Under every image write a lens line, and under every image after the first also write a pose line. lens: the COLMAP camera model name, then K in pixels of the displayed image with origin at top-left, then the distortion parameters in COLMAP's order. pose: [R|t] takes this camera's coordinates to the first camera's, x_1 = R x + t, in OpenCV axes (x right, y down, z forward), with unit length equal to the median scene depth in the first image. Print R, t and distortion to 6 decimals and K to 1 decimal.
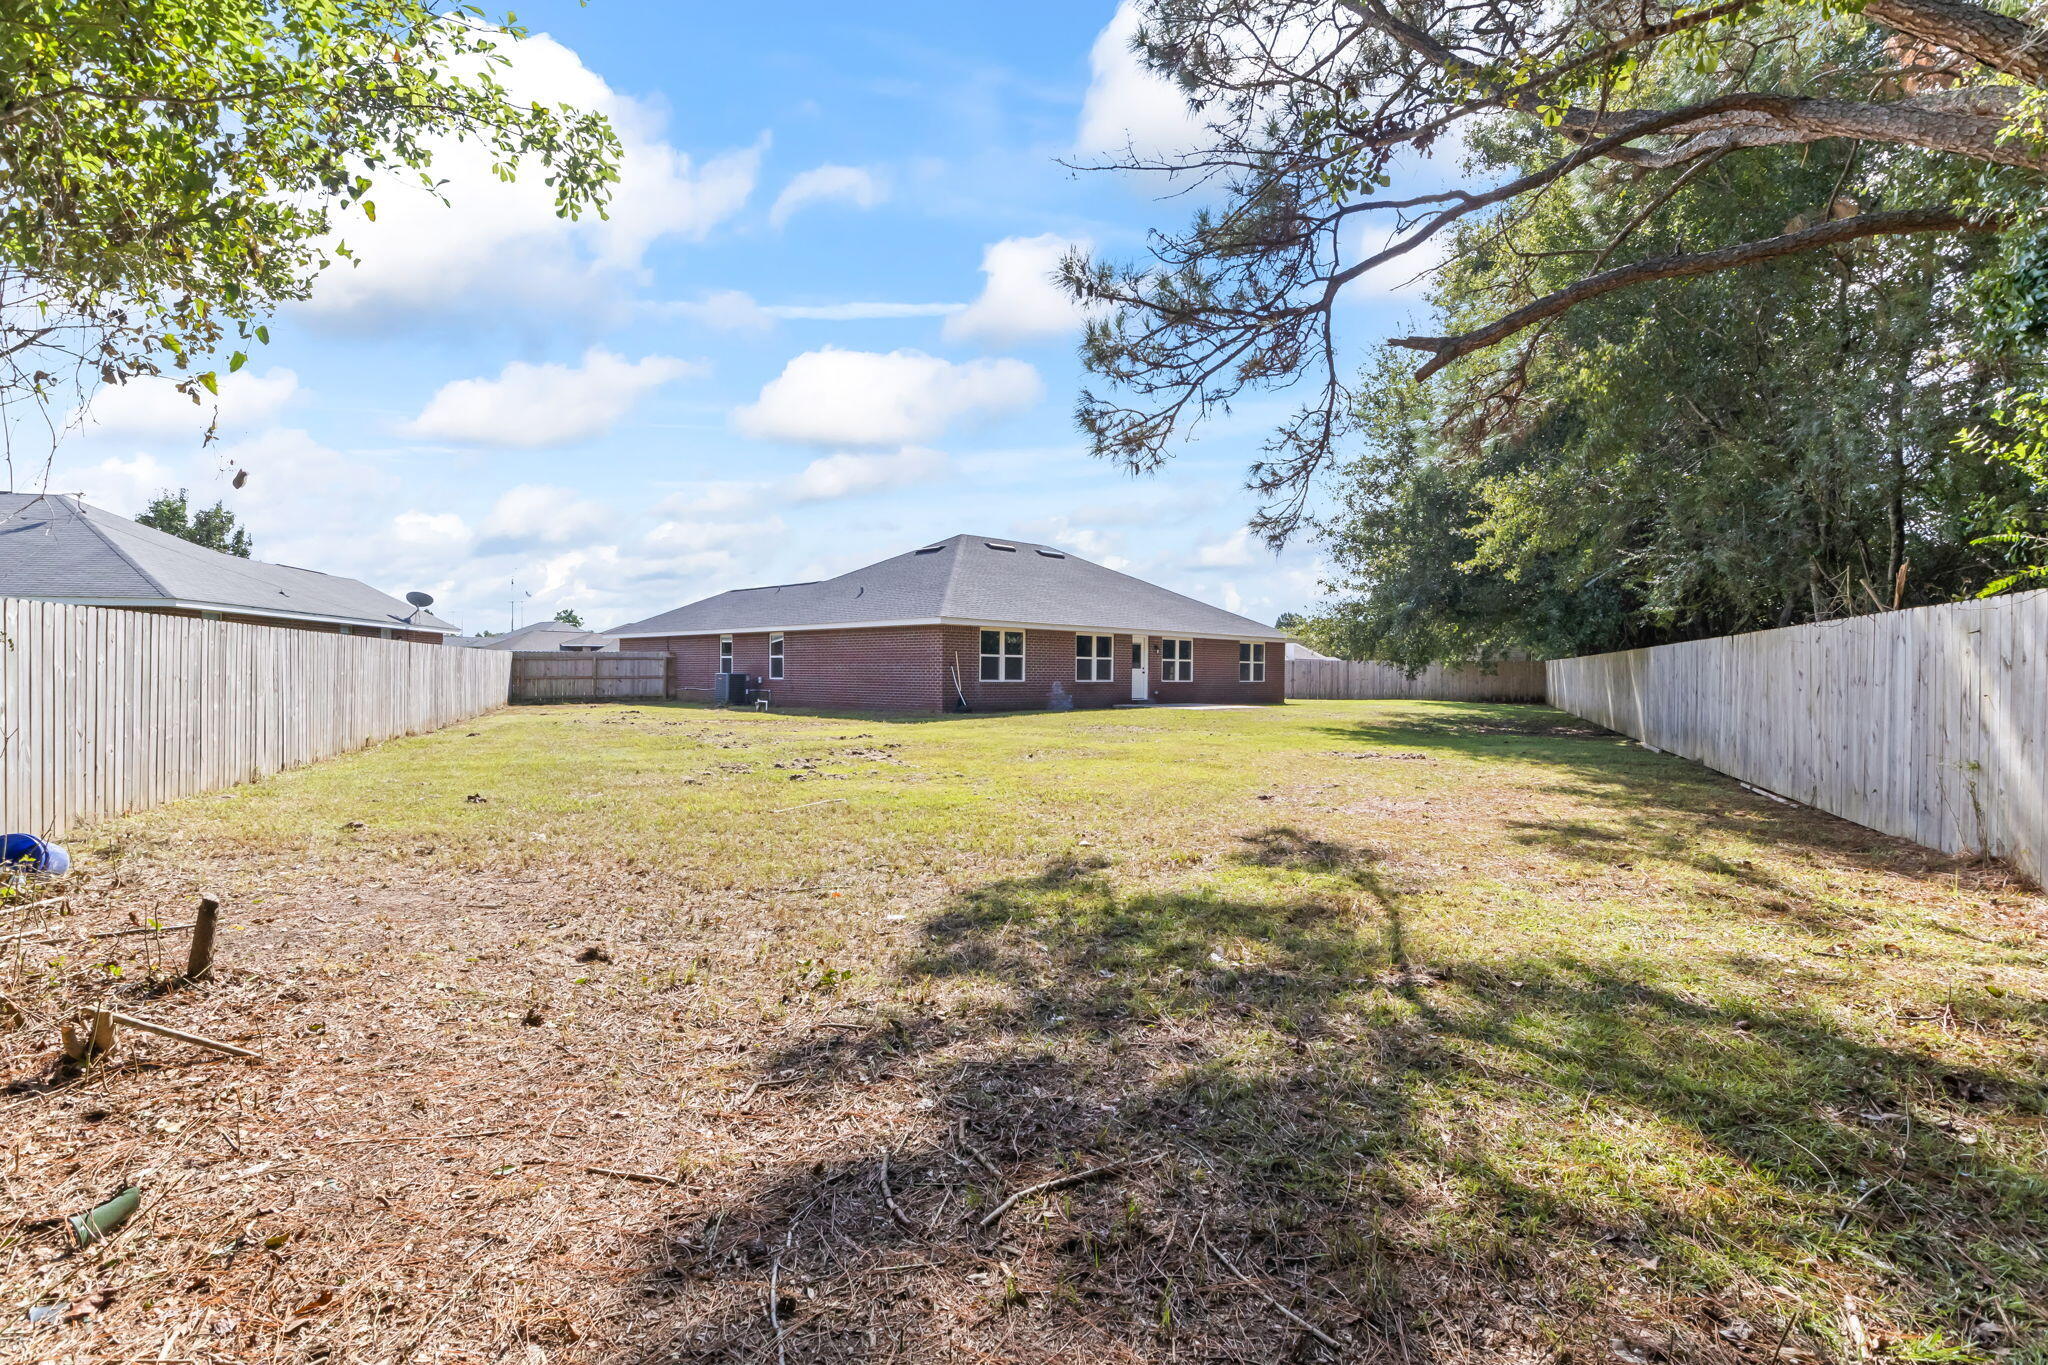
lens RADIAL K [[1033.7, 0, 1030.1], [0, 1033.7, 653.4], [0, 0, 1]] dist [0.003806, -0.000188]
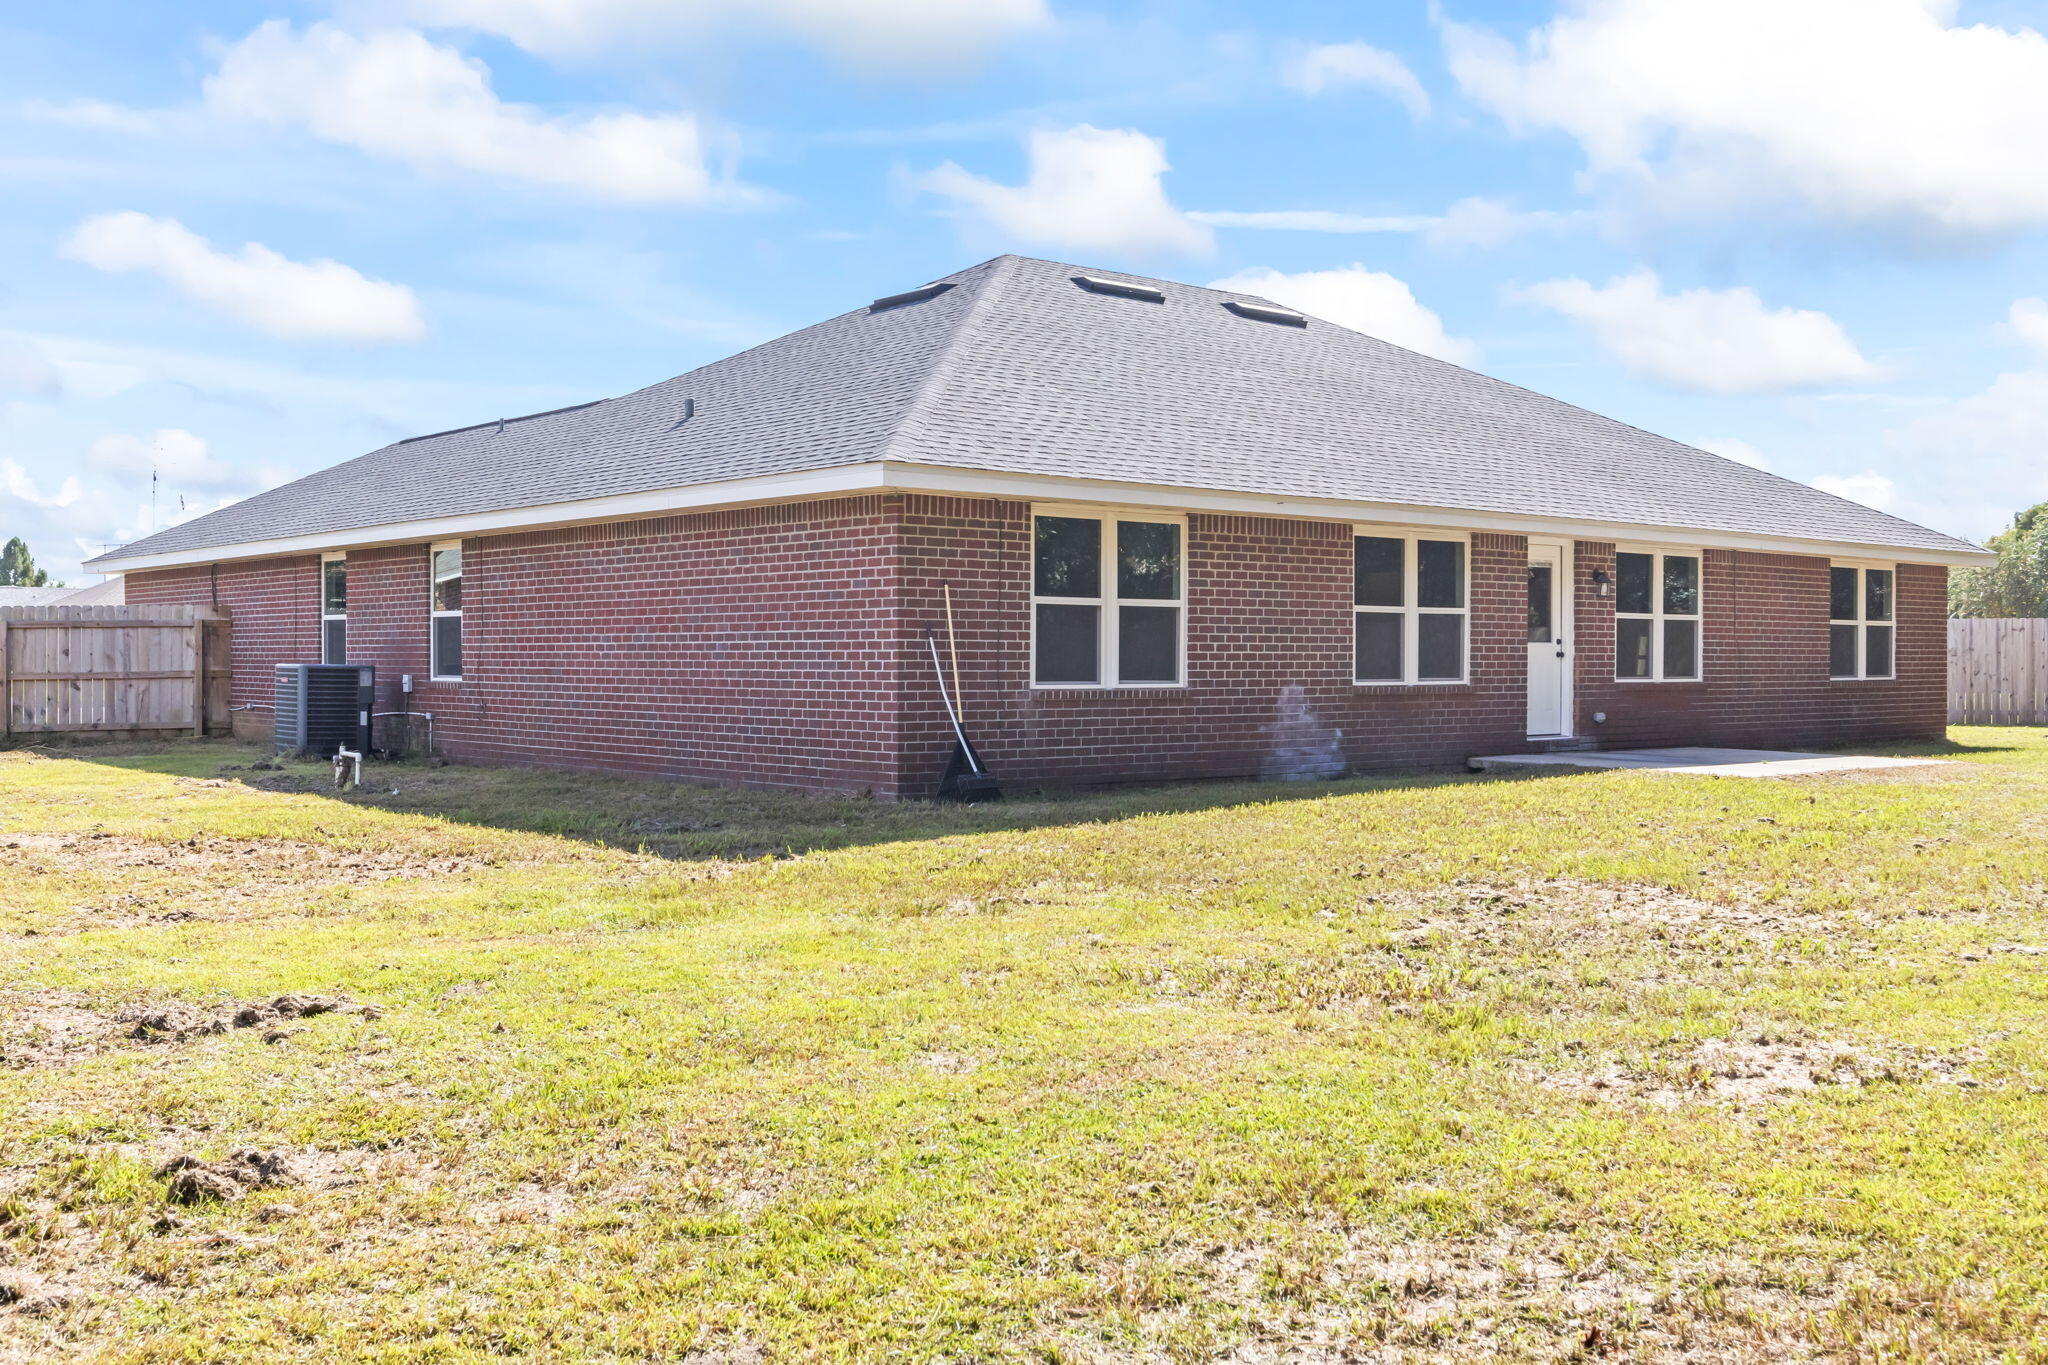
lens RADIAL K [[1932.2, 0, 1009.3], [0, 1932.2, 688.5], [0, 0, 1]] dist [0.012746, -0.054026]
pose [[0.994323, -0.004355, -0.106311, 0.003025], [0.008172, 0.999336, 0.035494, 0.006422], [0.106086, -0.036161, 0.993699, 0.390487]]
